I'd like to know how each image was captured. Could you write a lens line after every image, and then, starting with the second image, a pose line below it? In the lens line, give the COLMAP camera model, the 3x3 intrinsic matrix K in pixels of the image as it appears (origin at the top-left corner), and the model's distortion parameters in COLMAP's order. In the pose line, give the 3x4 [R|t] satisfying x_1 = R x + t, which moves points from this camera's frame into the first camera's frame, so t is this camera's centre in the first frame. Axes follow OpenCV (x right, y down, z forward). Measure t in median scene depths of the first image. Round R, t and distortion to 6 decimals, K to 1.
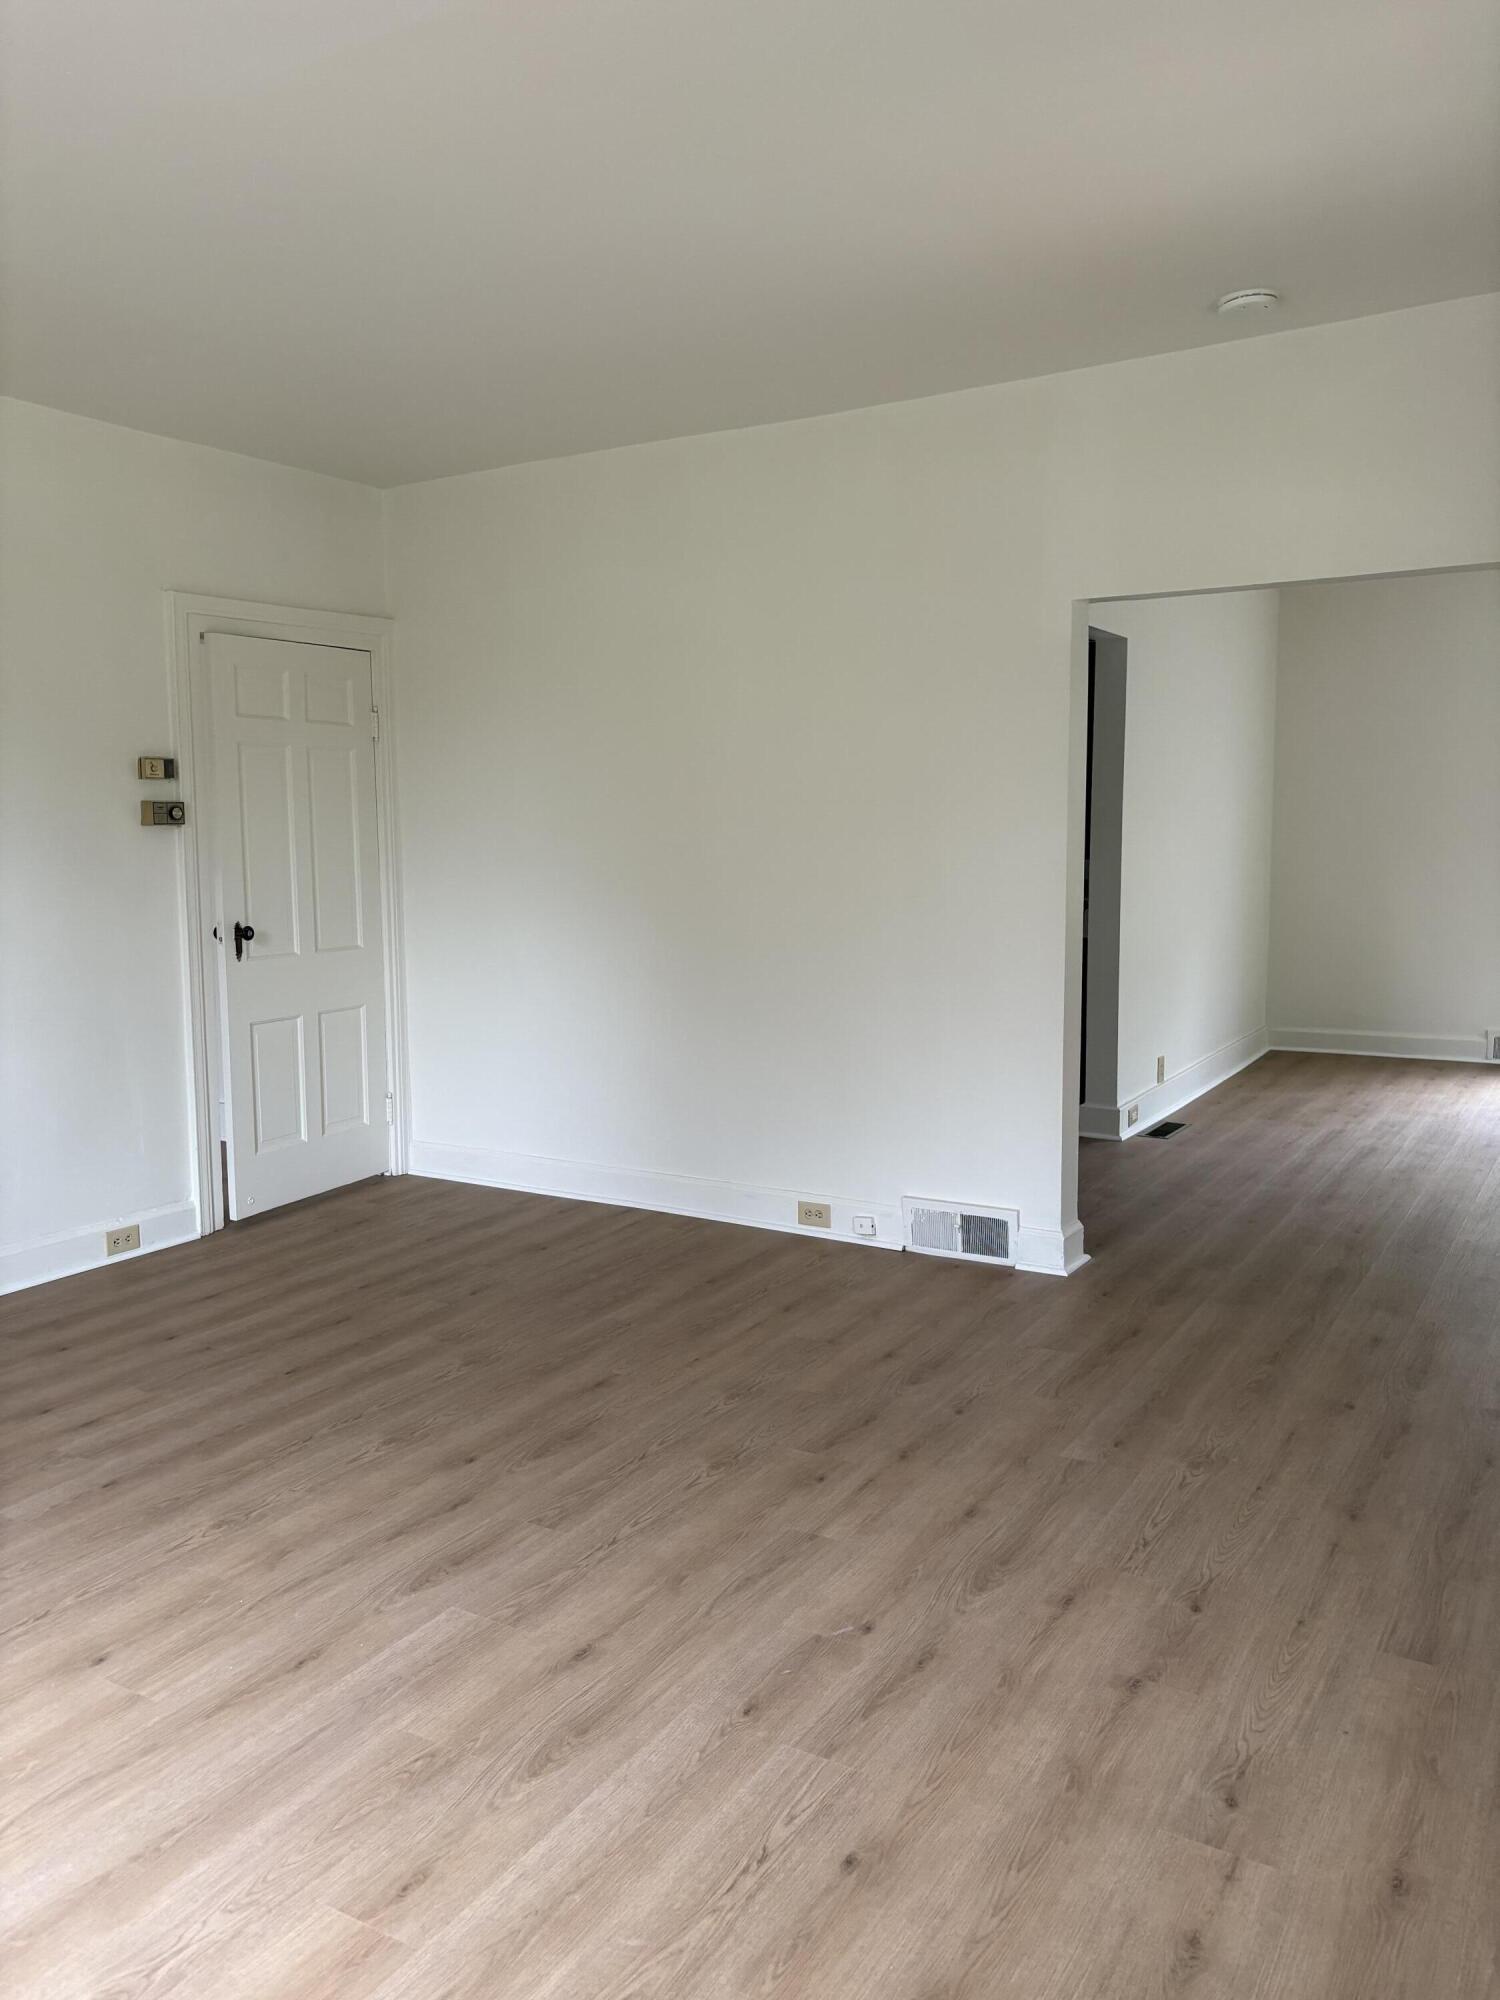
lens RADIAL K [[1514.8, 0, 749.0], [0, 1514.8, 998.9], [0, 0, 1]] dist [0.032020, -0.043414]
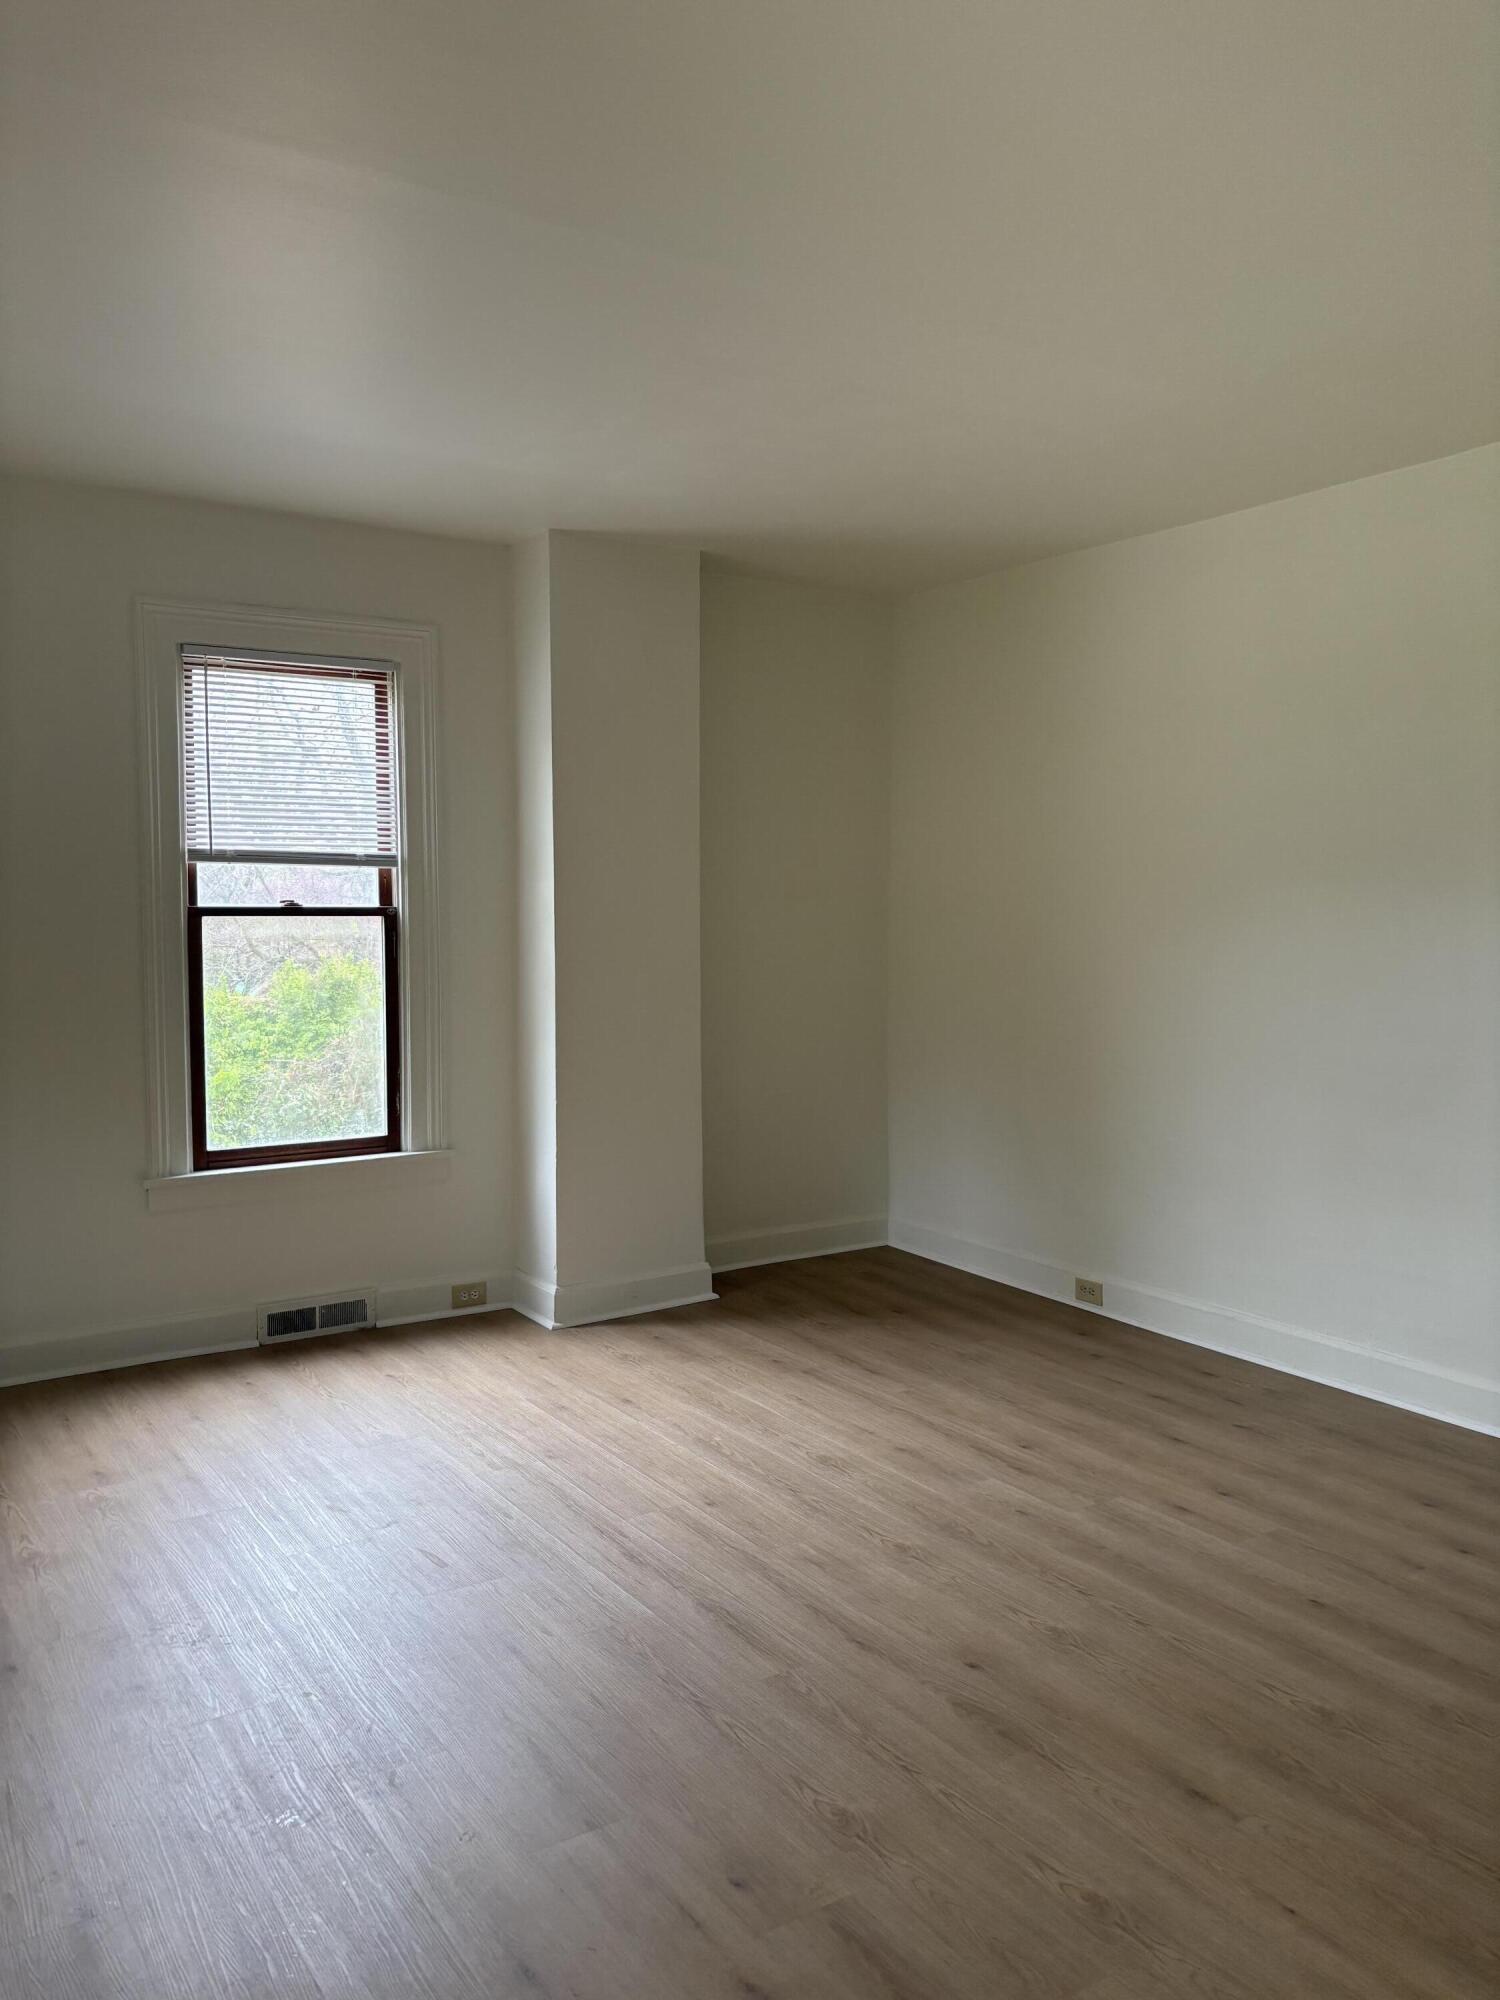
lens RADIAL K [[1514.8, 0, 752.0], [0, 1514.8, 1001.0], [0, 0, 1]] dist [0.032020, -0.043414]
pose [[-0.442125, 0.056459, -0.895175, 0.590954], [-0.098961, 0.988854, 0.111244, -0.141781], [0.891477, 0.137772, -0.431610, 1.162595]]
